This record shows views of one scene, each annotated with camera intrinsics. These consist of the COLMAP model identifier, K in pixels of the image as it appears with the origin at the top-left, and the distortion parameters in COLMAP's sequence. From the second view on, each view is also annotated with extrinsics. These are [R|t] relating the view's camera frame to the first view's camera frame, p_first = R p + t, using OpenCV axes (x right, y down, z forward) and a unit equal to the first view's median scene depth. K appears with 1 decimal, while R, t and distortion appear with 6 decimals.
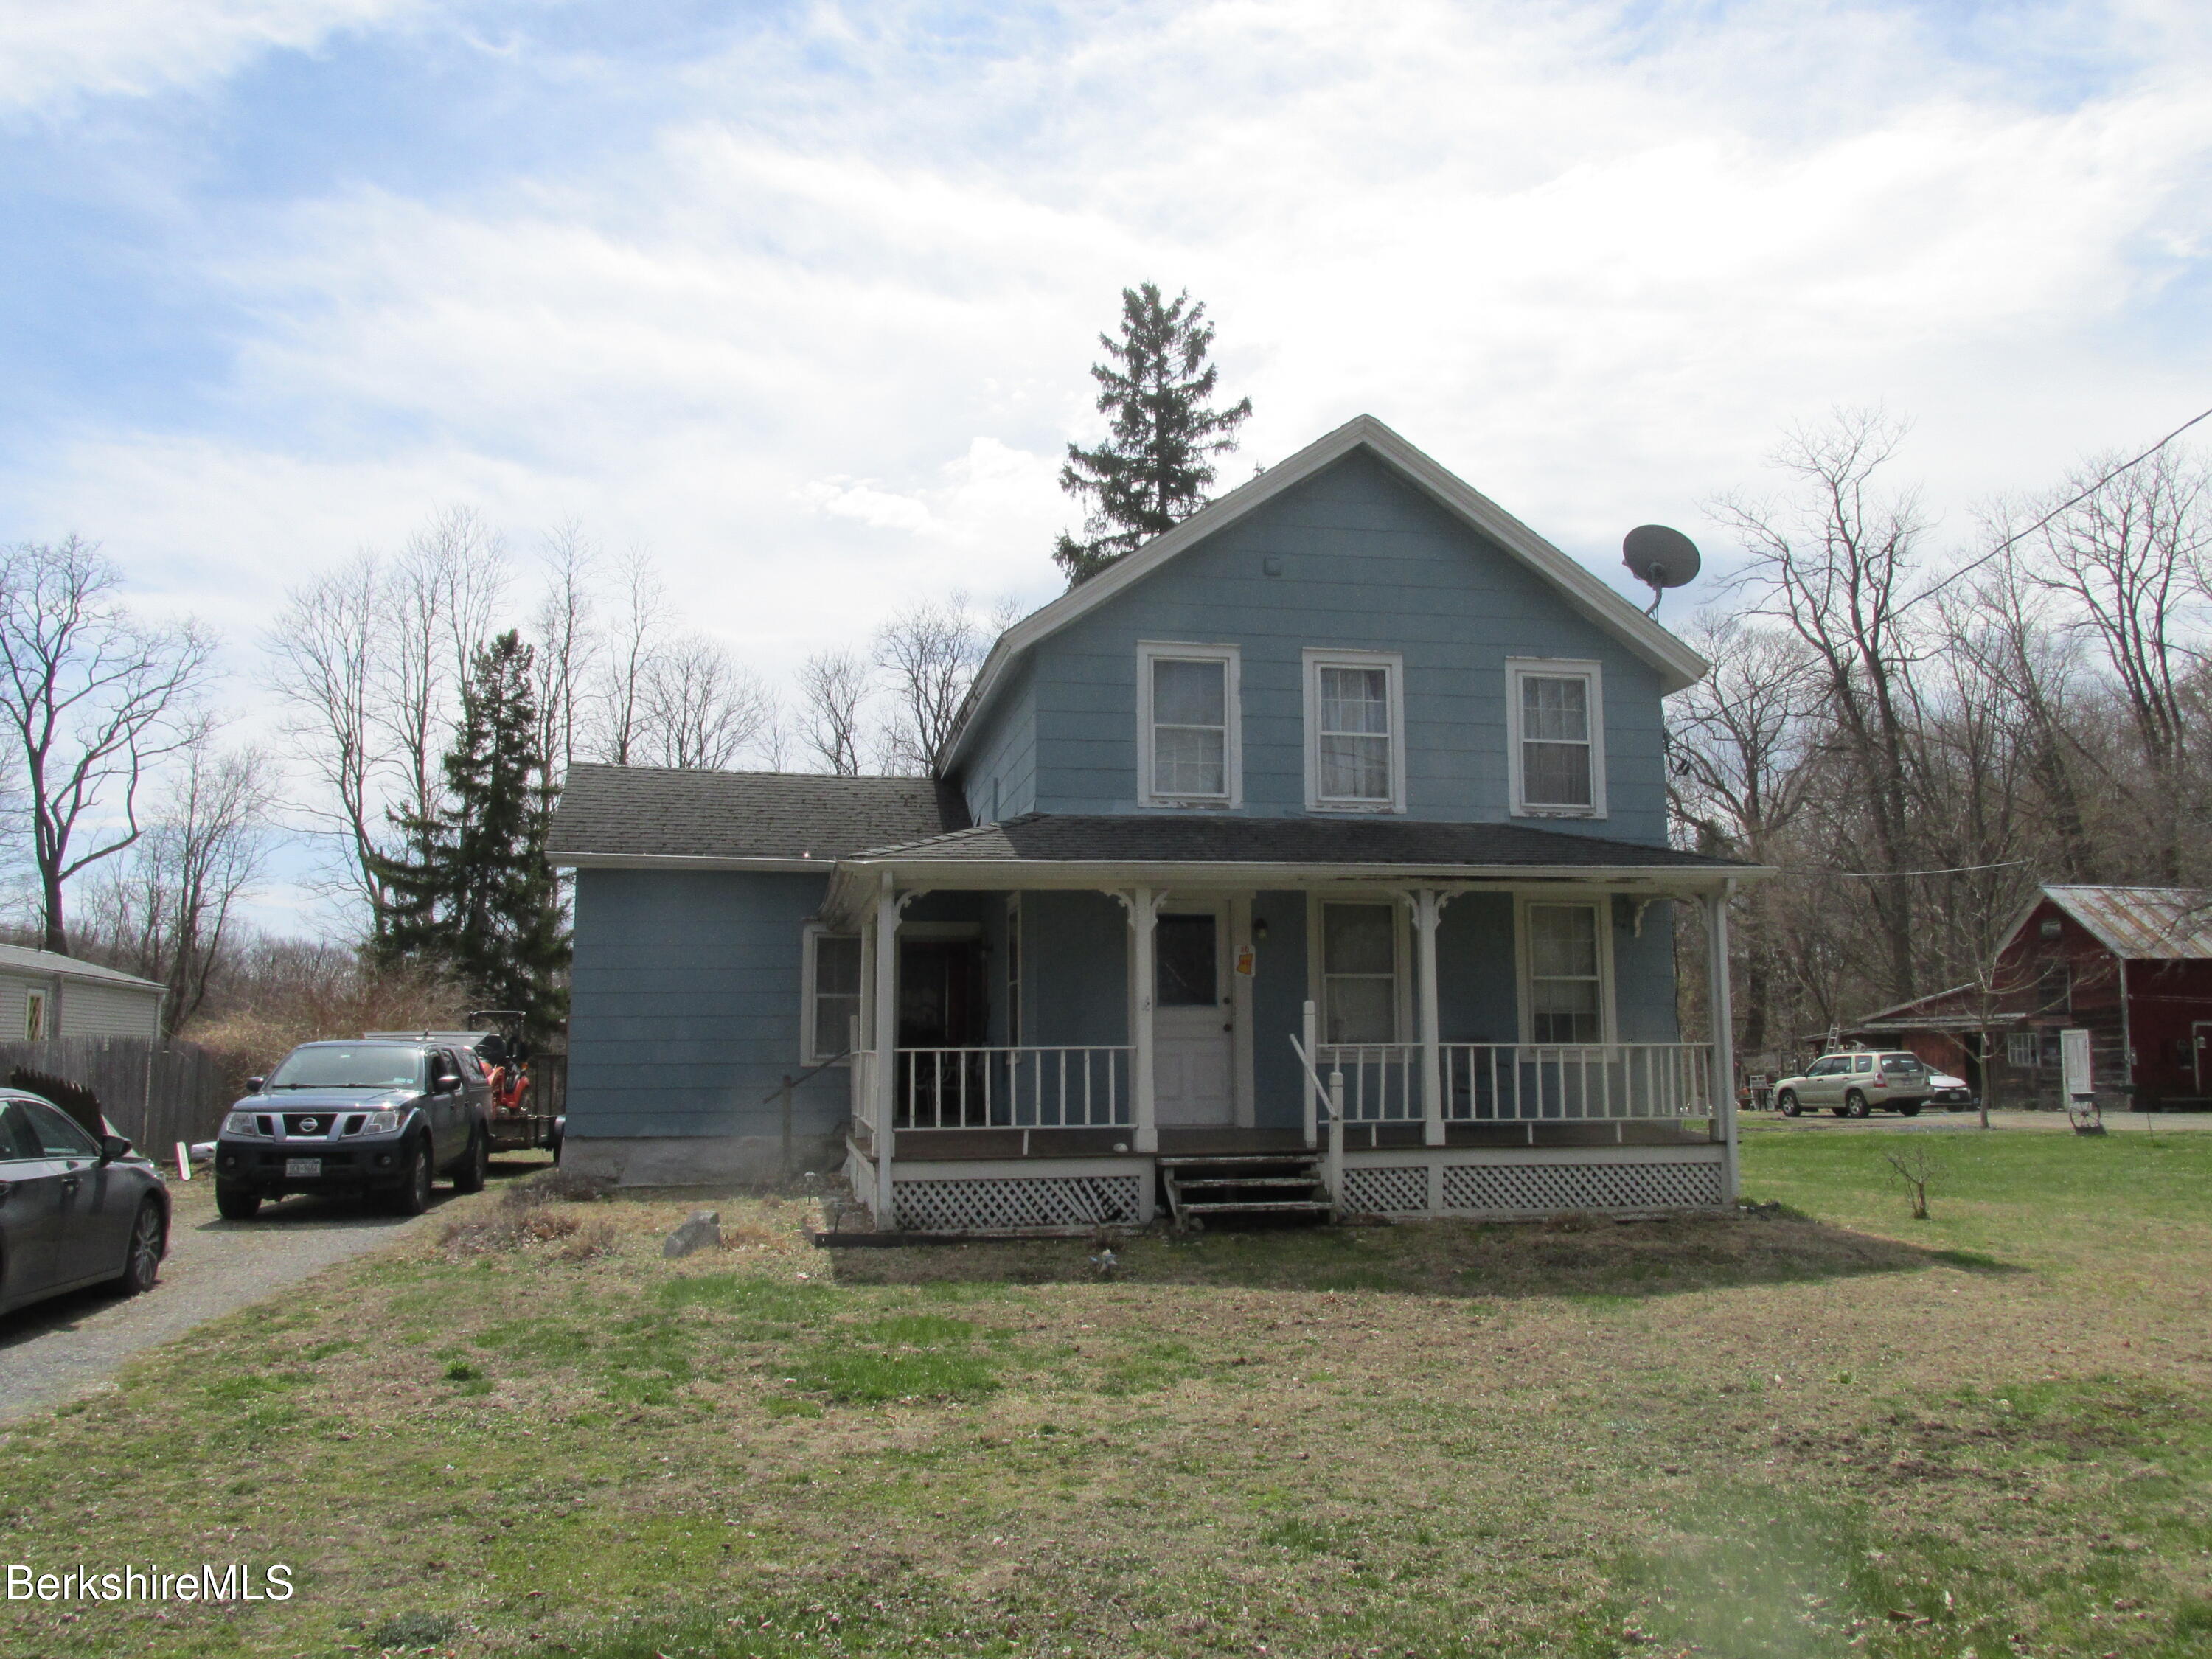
lens RADIAL K [[1873.6, 0, 1158.4], [0, 1873.6, 827.8], [0, 0, 1]] dist [-0.006501, 0.000178]
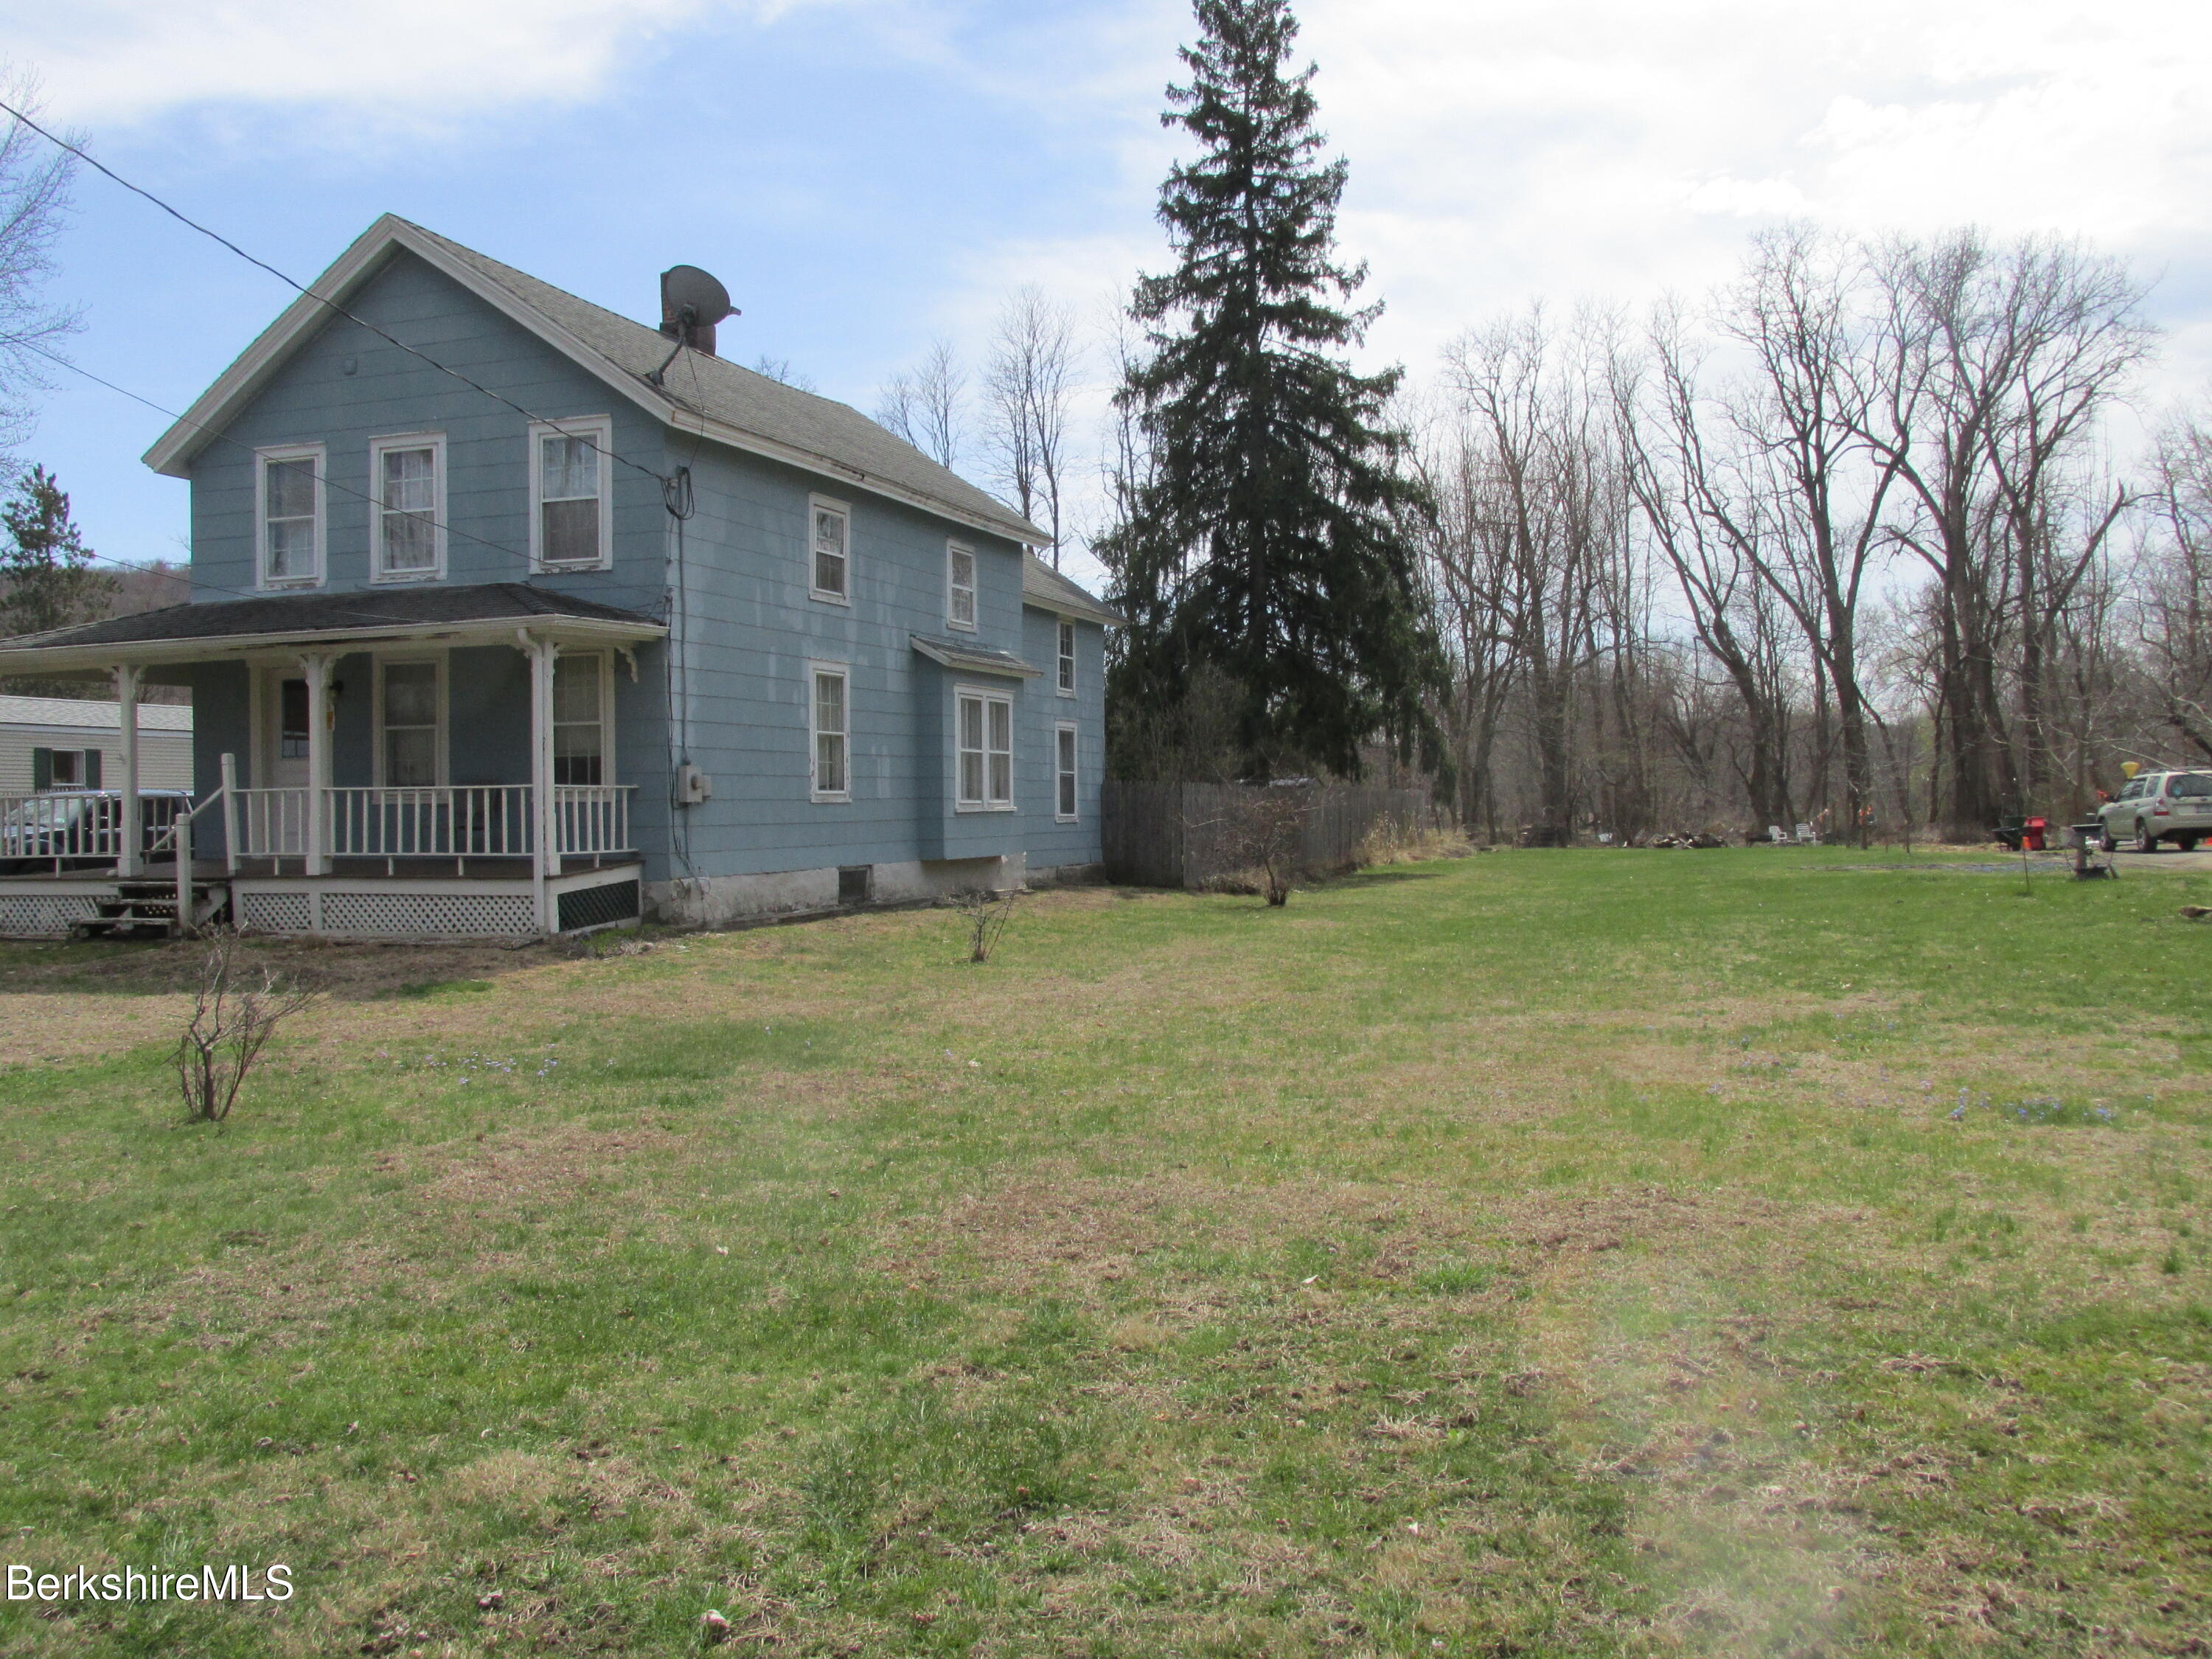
lens RADIAL K [[1840.4, 0, 1106.0], [0, 1840.4, 829.5], [0, 0, 1]] dist [-0.031756, 0.003929]
pose [[0.850574, 0.006276, -0.525817, 1.044764], [0.072803, 0.988894, 0.129570, 0.026934], [0.520791, -0.148490, 0.840671, 0.274346]]
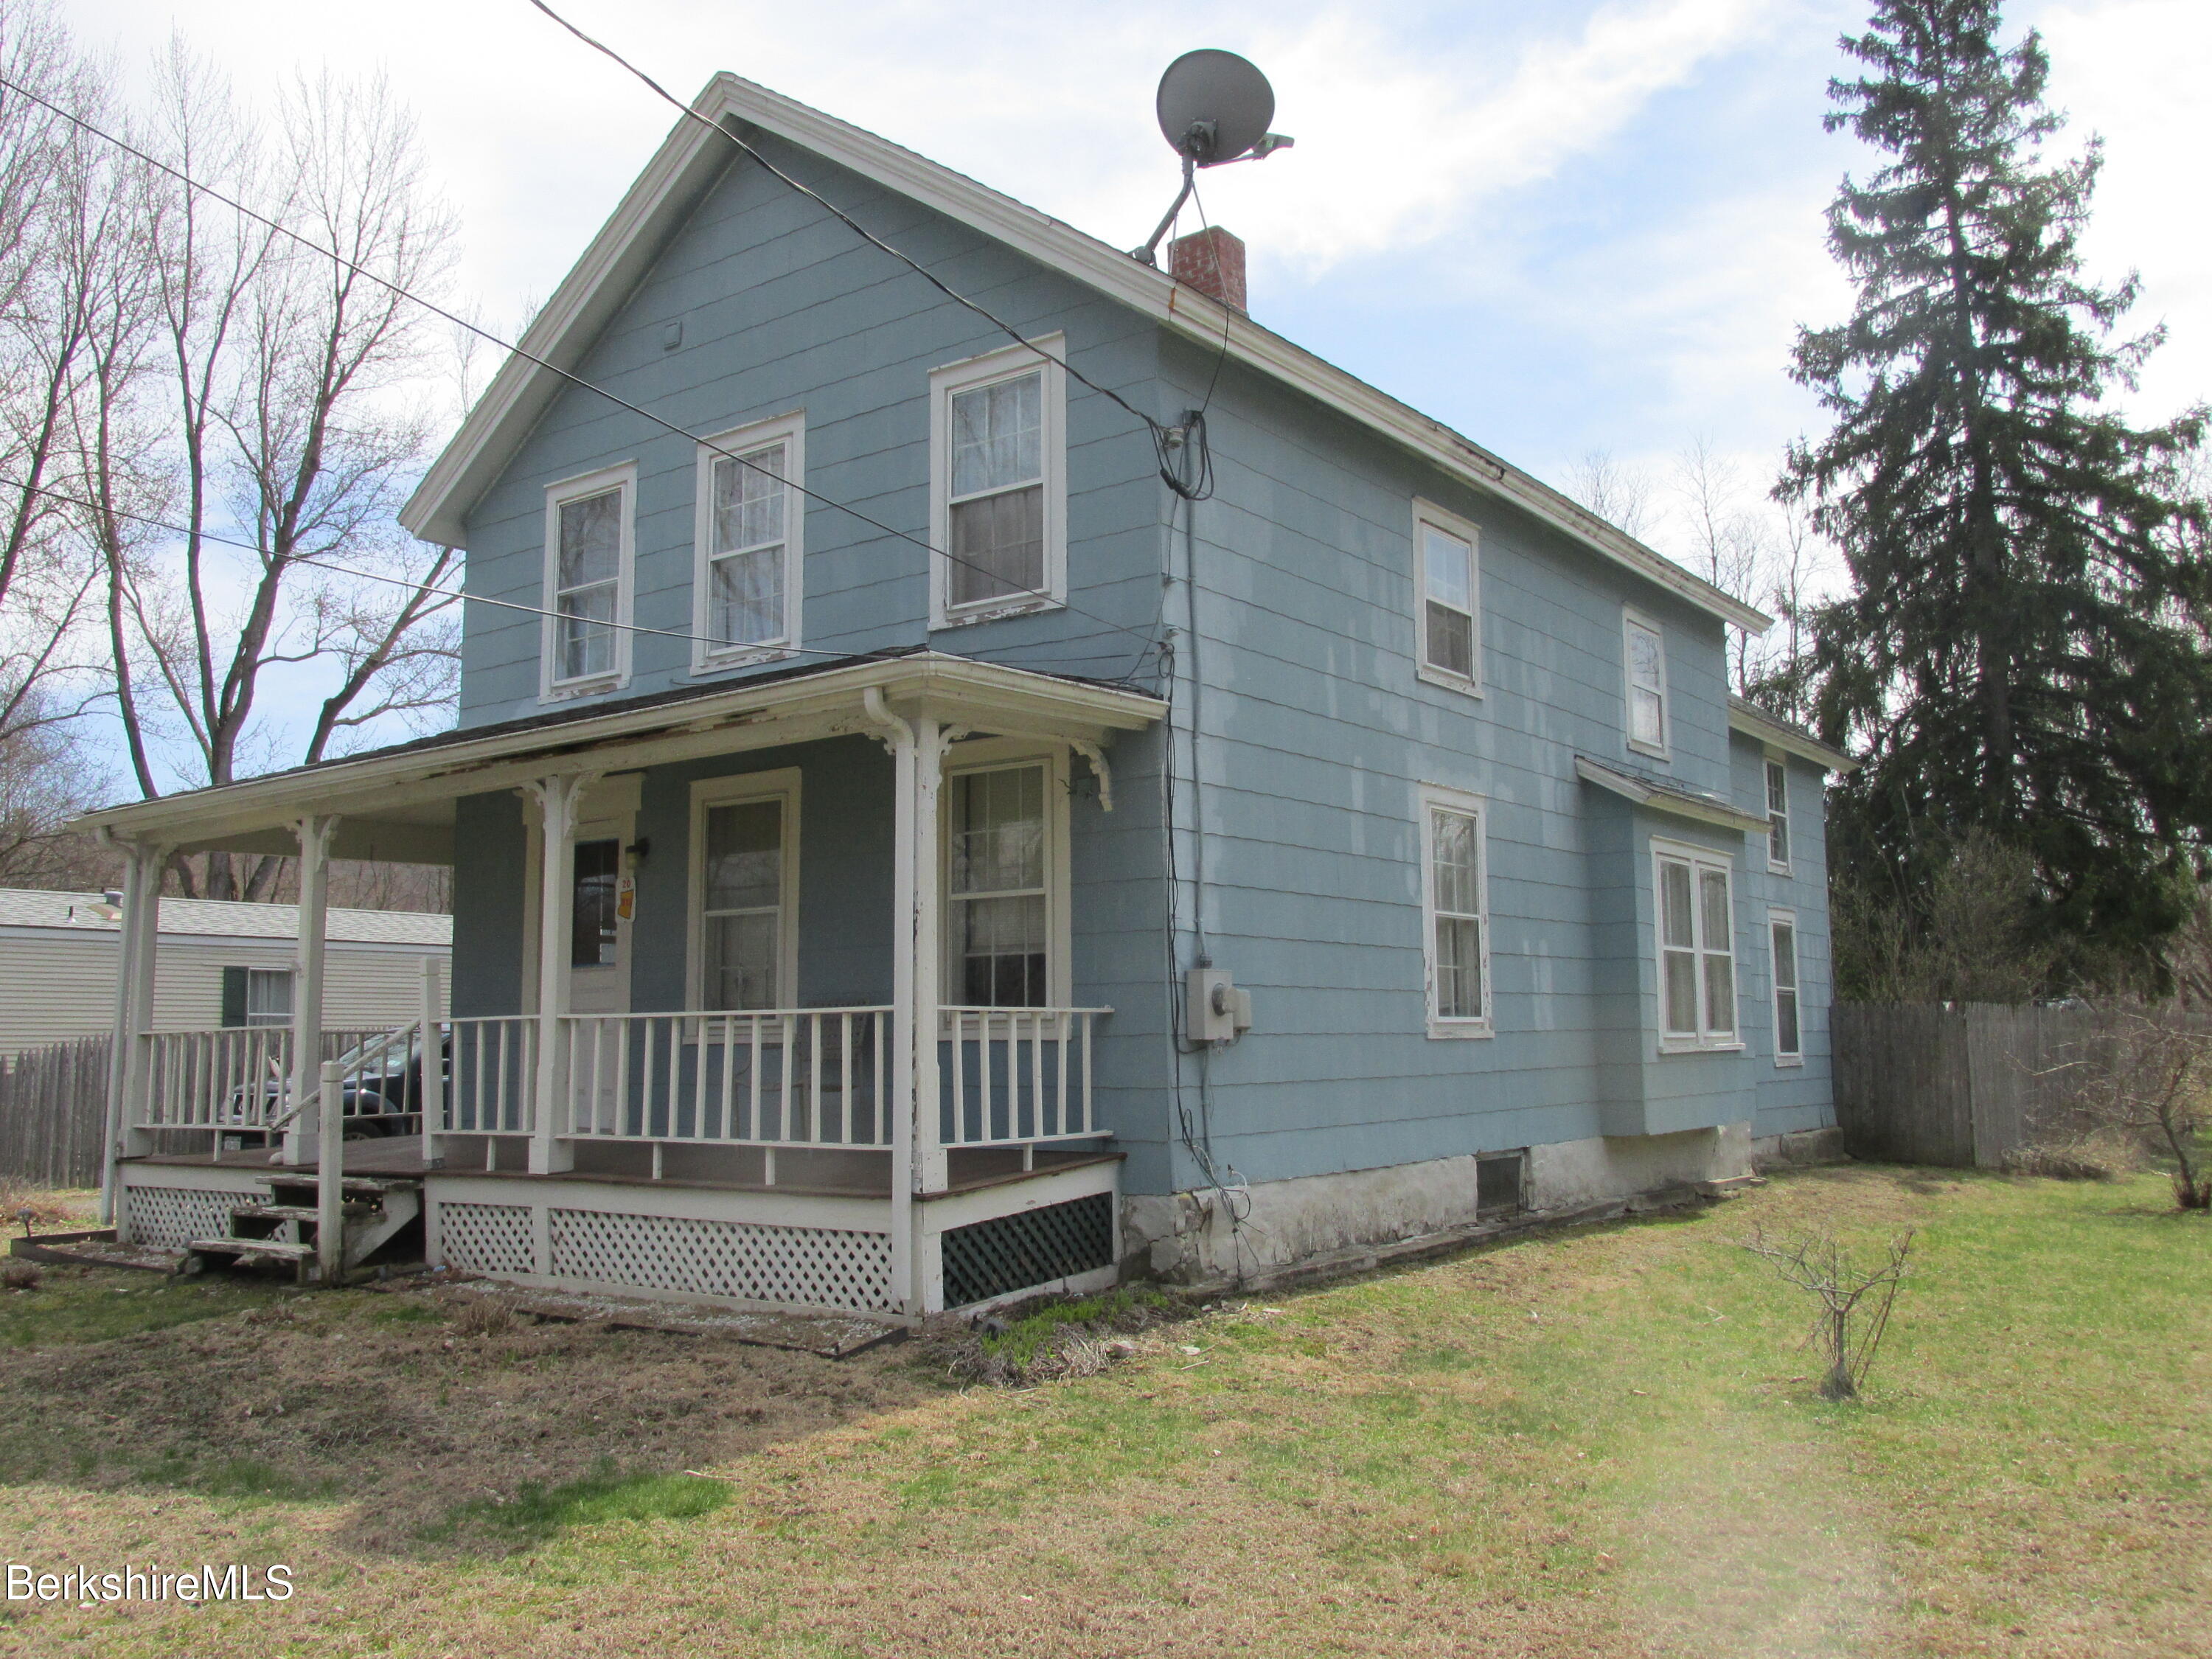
lens RADIAL K [[1840.4, 0, 1106.0], [0, 1840.4, 829.5], [0, 0, 1]] dist [-0.031756, 0.003929]
pose [[0.664807, -0.086872, -0.741947, 0.673990], [0.105729, 0.994159, -0.021666, 0.077673], [0.739495, -0.064042, 0.670108, 0.657038]]
